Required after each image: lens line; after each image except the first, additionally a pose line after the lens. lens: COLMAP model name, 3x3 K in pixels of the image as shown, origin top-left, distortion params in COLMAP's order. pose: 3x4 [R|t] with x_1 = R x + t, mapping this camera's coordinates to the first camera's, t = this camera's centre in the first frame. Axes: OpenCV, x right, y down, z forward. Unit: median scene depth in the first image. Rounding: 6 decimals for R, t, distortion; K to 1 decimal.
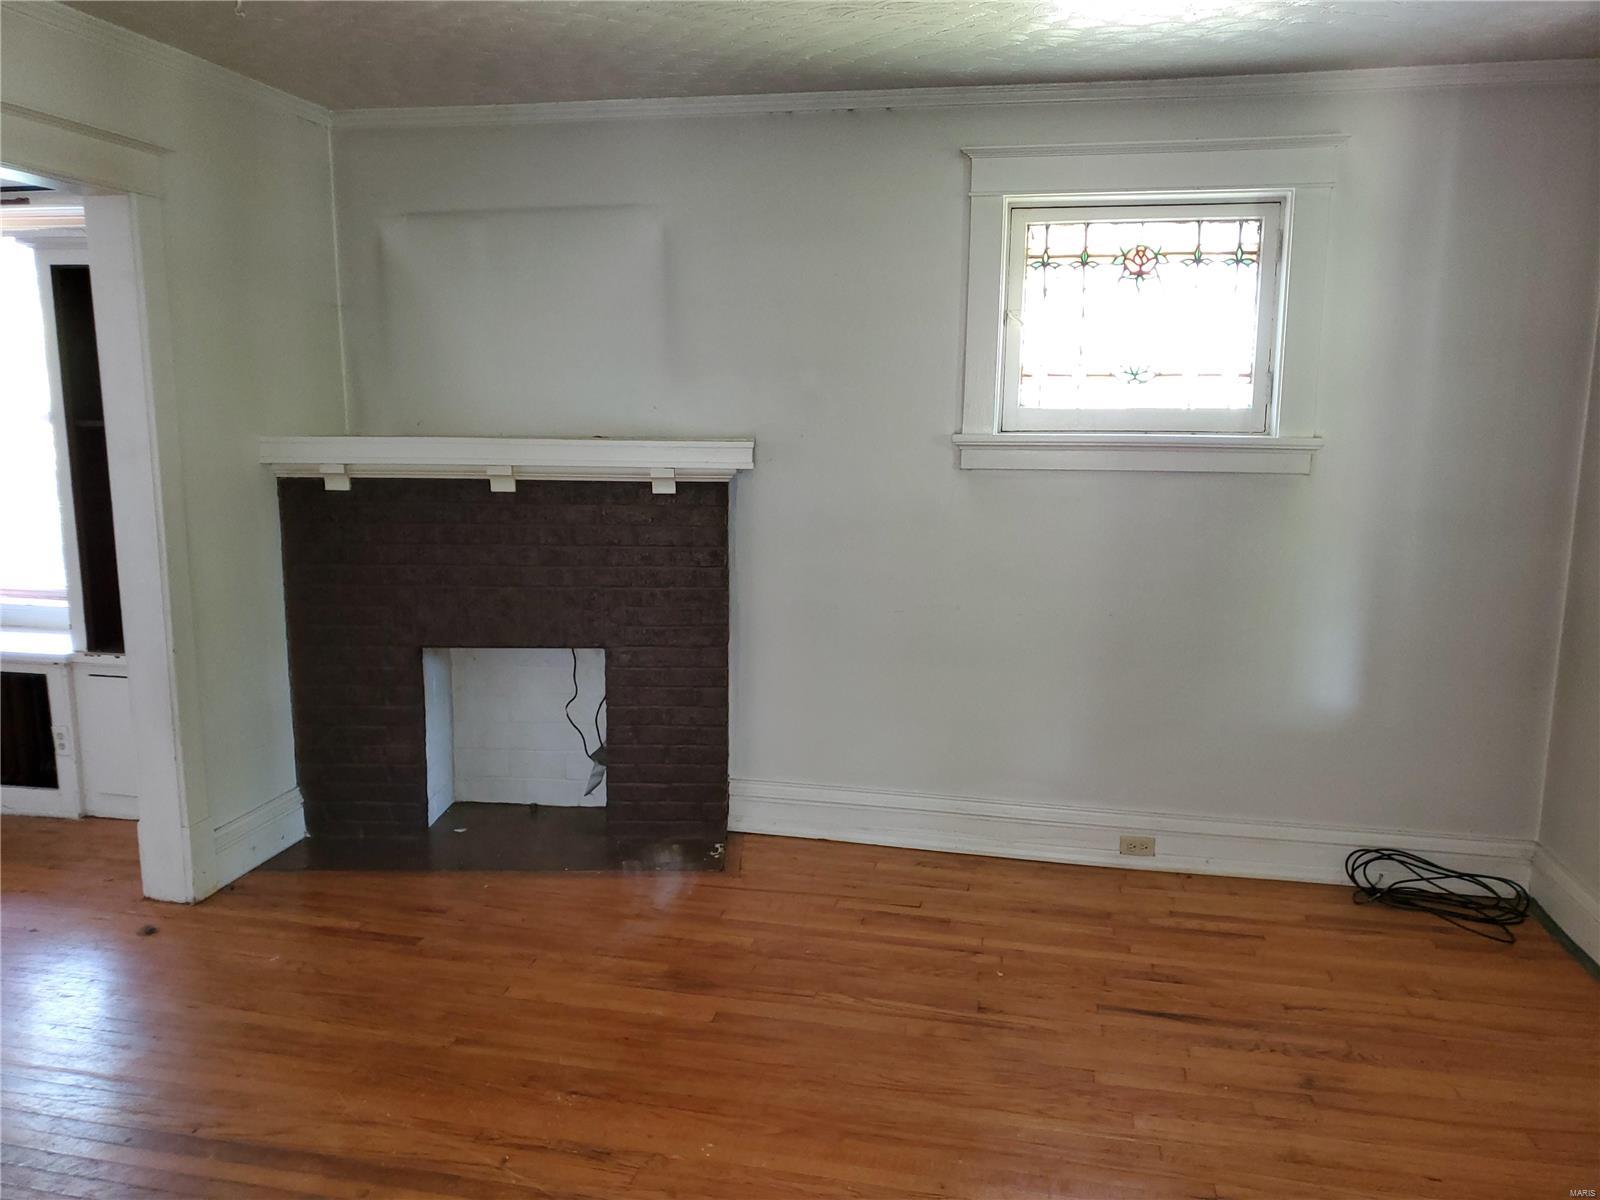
lens RADIAL K [[1217.4, 0, 800.0], [0, 1217.4, 600.0], [0, 0, 1]] dist [0.068819, -0.003604]
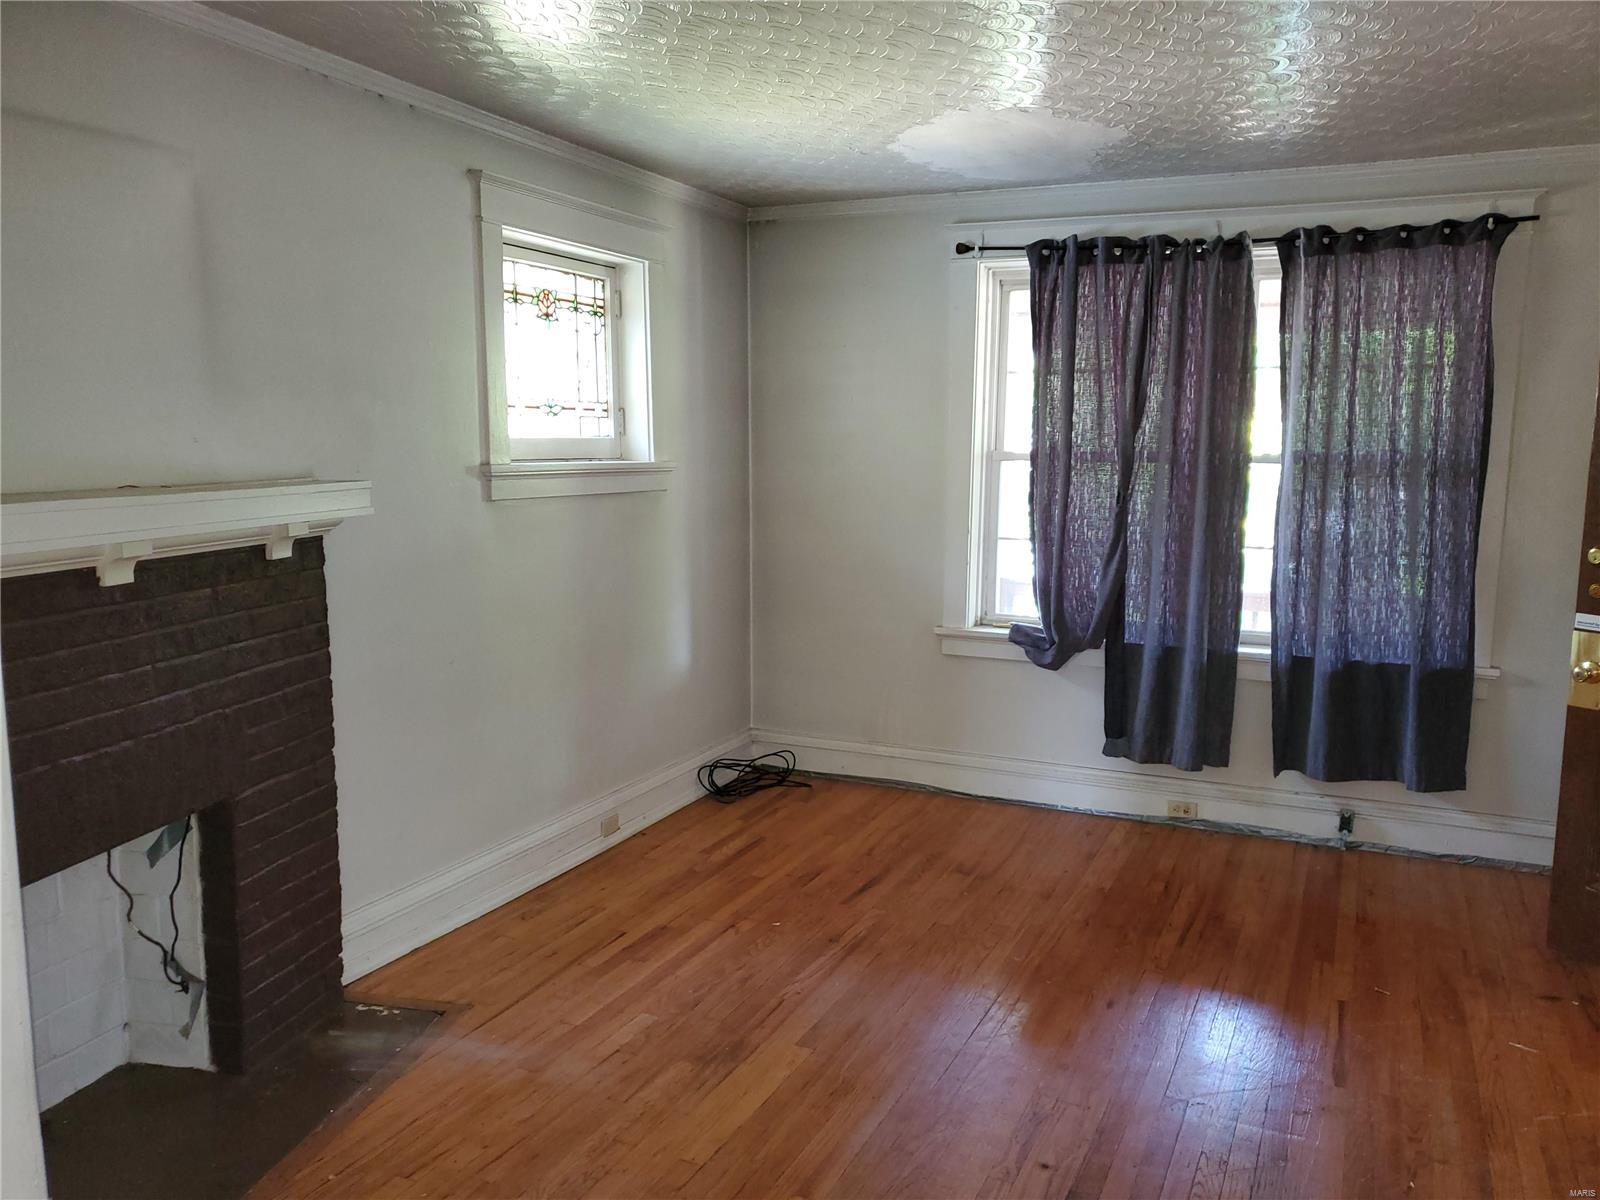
lens RADIAL K [[1319.6, 0, 745.1], [0, 1319.6, 580.0], [0, 0, 1]] dist [0.358349, -0.002529]
pose [[0.241852, -0.116422, 0.963303, -0.902835], [0.156583, 0.984447, 0.079664, -0.105071], [-0.957596, 0.131570, 0.256320, 0.577230]]
